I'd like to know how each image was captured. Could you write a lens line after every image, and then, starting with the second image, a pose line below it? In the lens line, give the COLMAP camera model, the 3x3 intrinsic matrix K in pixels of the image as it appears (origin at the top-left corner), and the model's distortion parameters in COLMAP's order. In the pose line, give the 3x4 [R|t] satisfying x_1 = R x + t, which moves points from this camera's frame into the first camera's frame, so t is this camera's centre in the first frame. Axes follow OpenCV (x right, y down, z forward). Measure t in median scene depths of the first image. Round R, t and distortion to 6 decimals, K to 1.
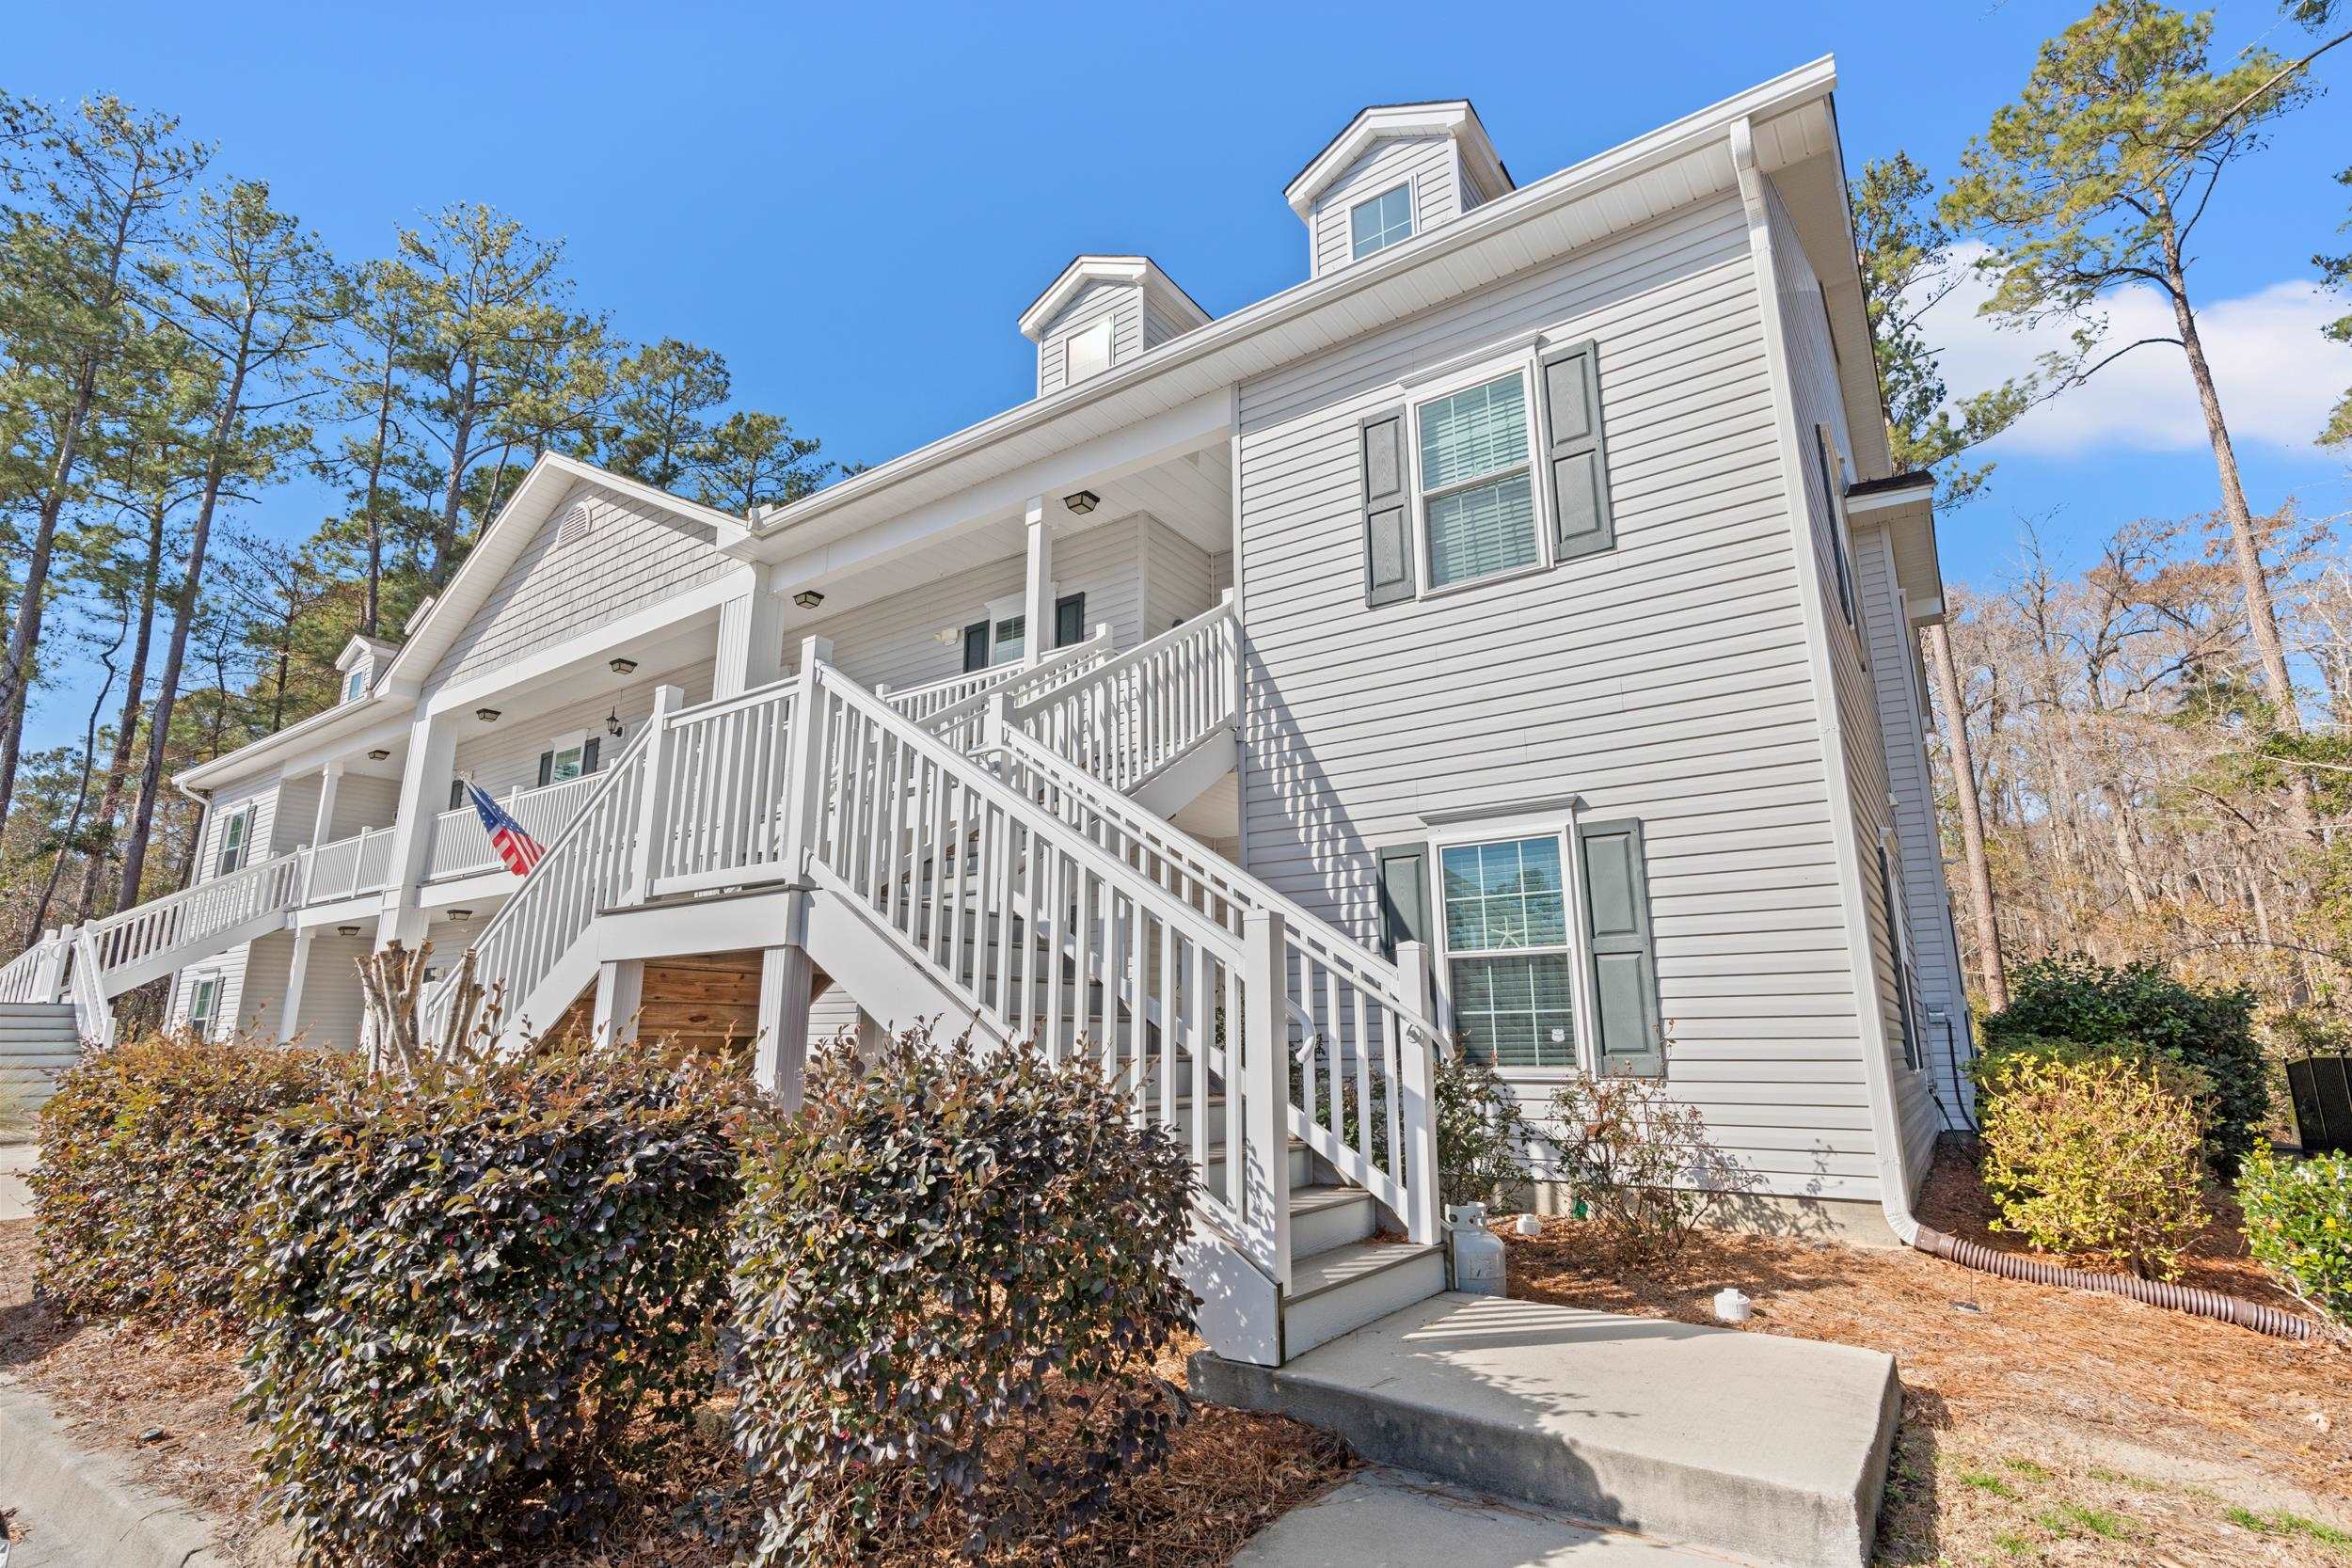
lens RADIAL K [[1128.5, 0, 1183.2], [0, 1128.5, 785.4], [0, 0, 1]] dist [-0.004933, 0.000309]
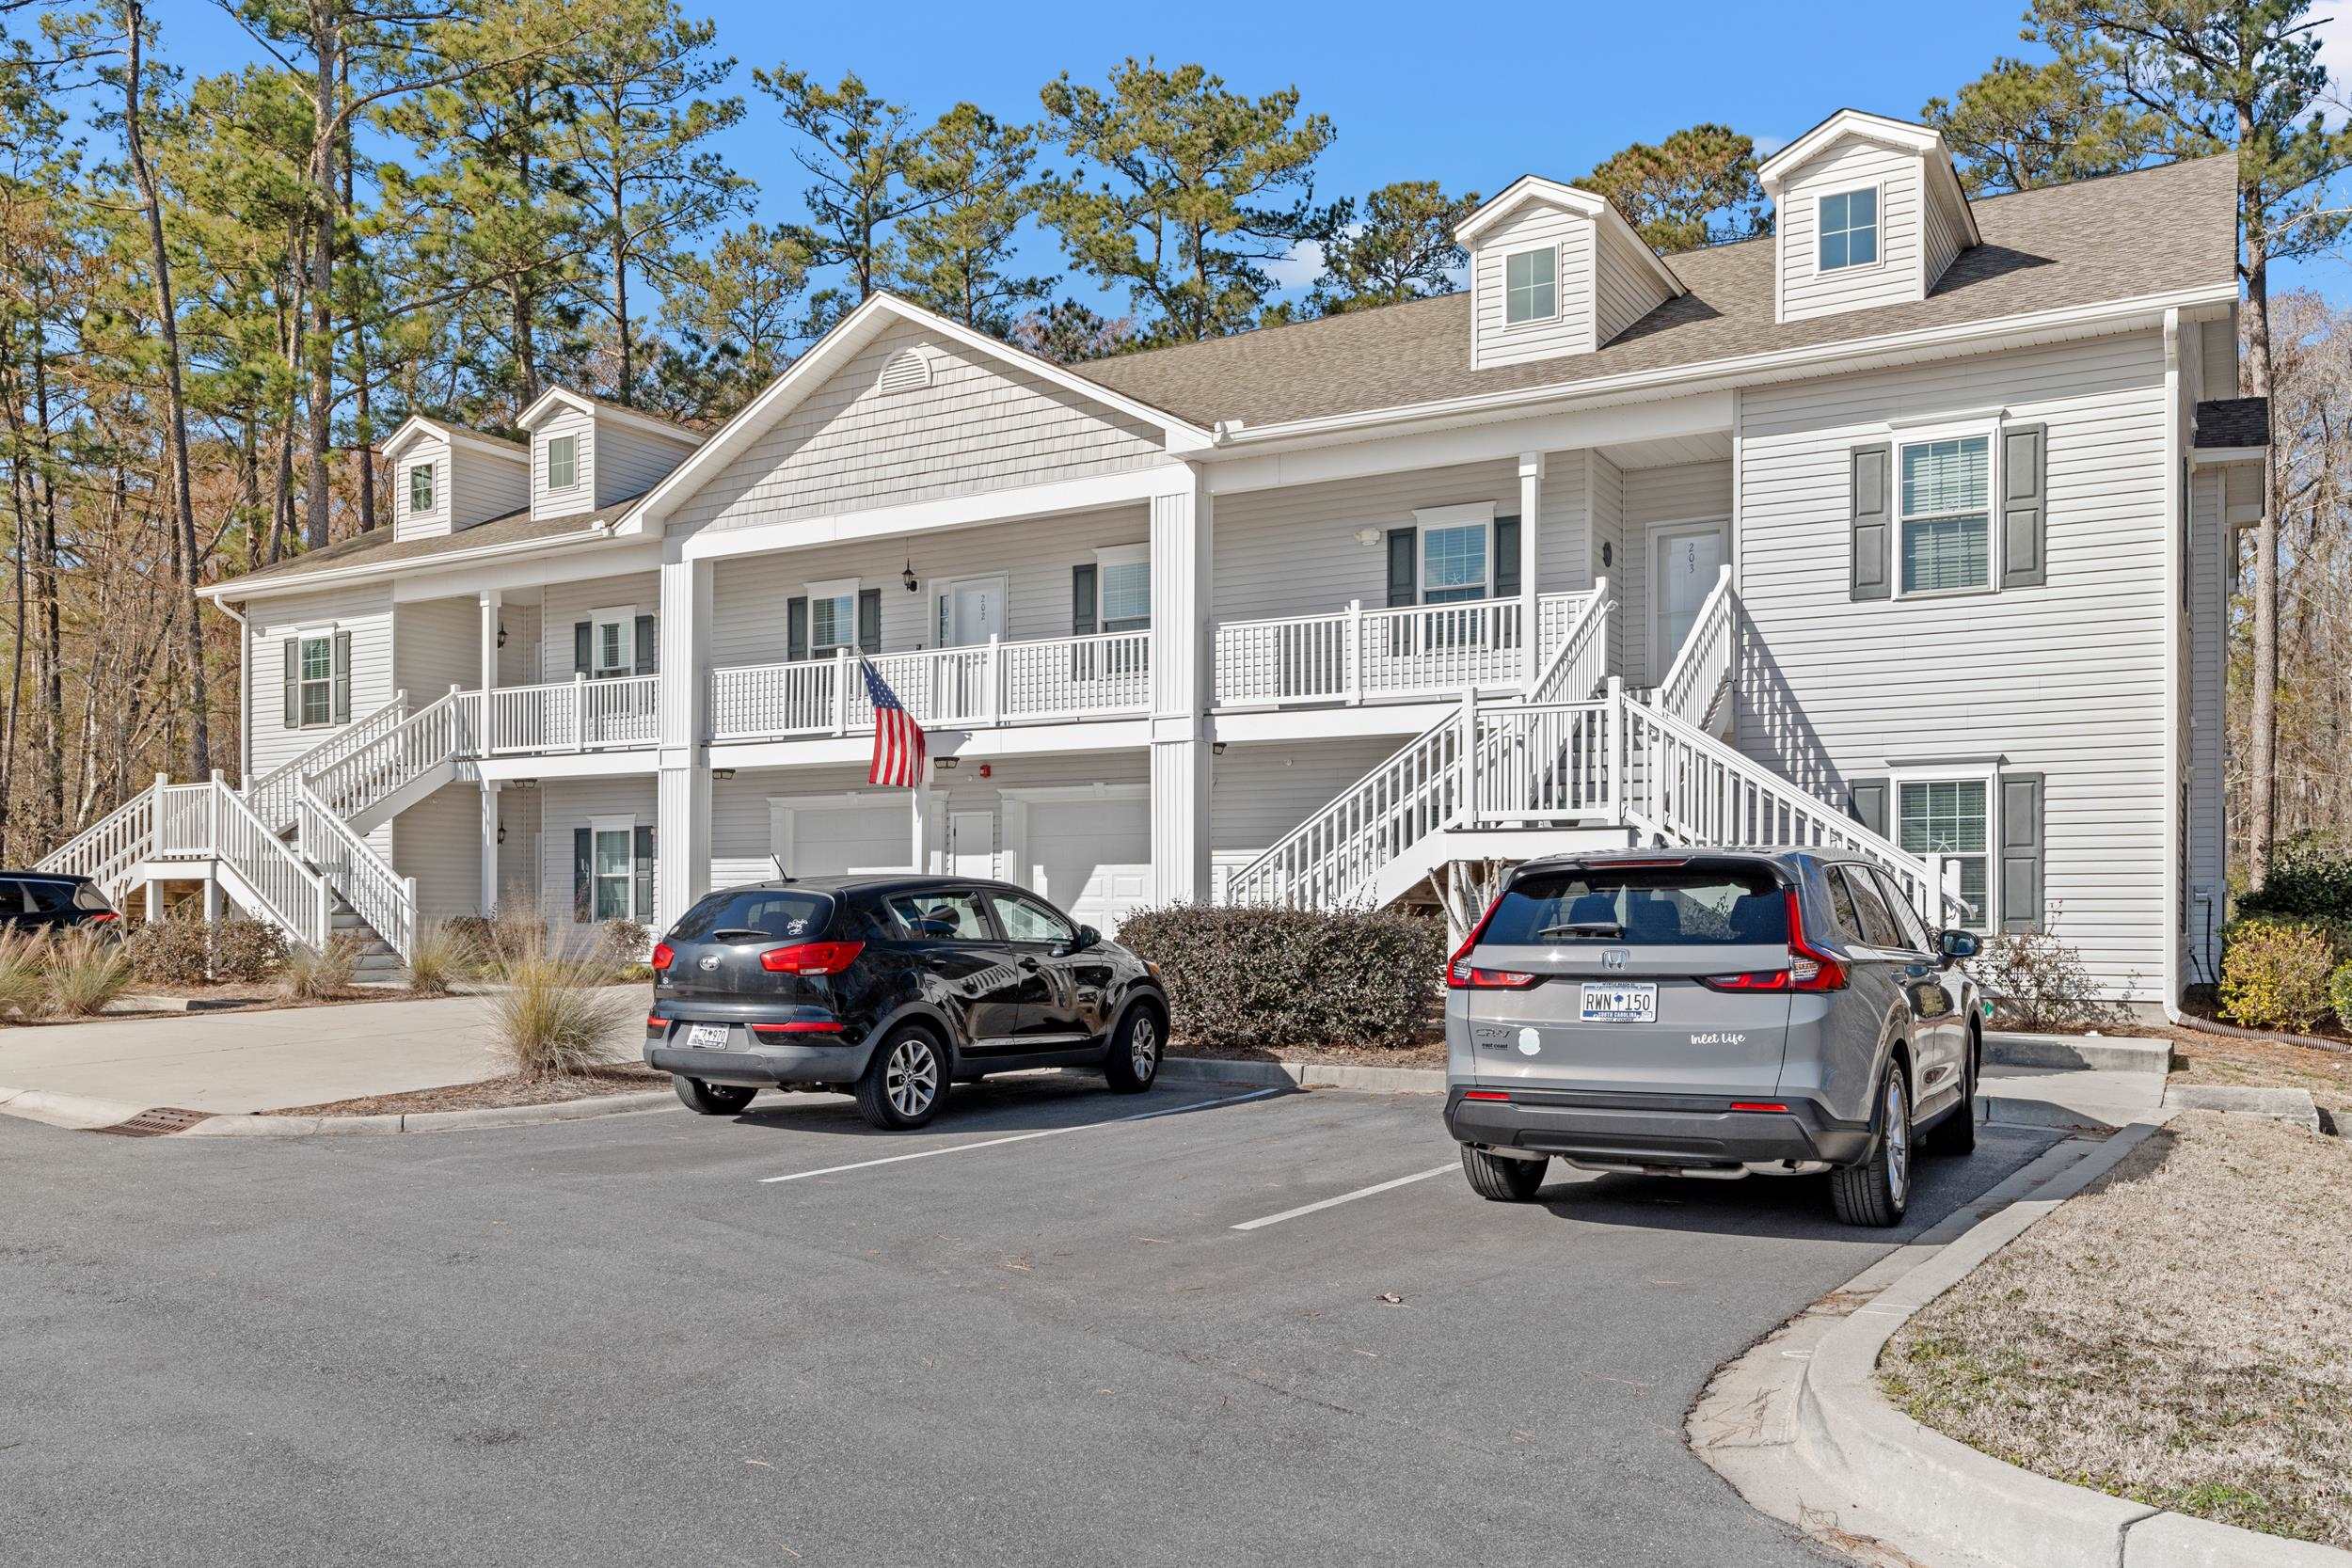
lens RADIAL K [[1809.0, 0, 1194.4], [0, 1809.0, 921.3], [0, 0, 1]] dist [-0.006282, 0.003940]
pose [[0.996734, 0.007278, 0.080428, -0.785648], [-0.025364, 0.973747, 0.226215, -0.249772], [-0.076671, -0.227516, 0.970751, -1.123613]]
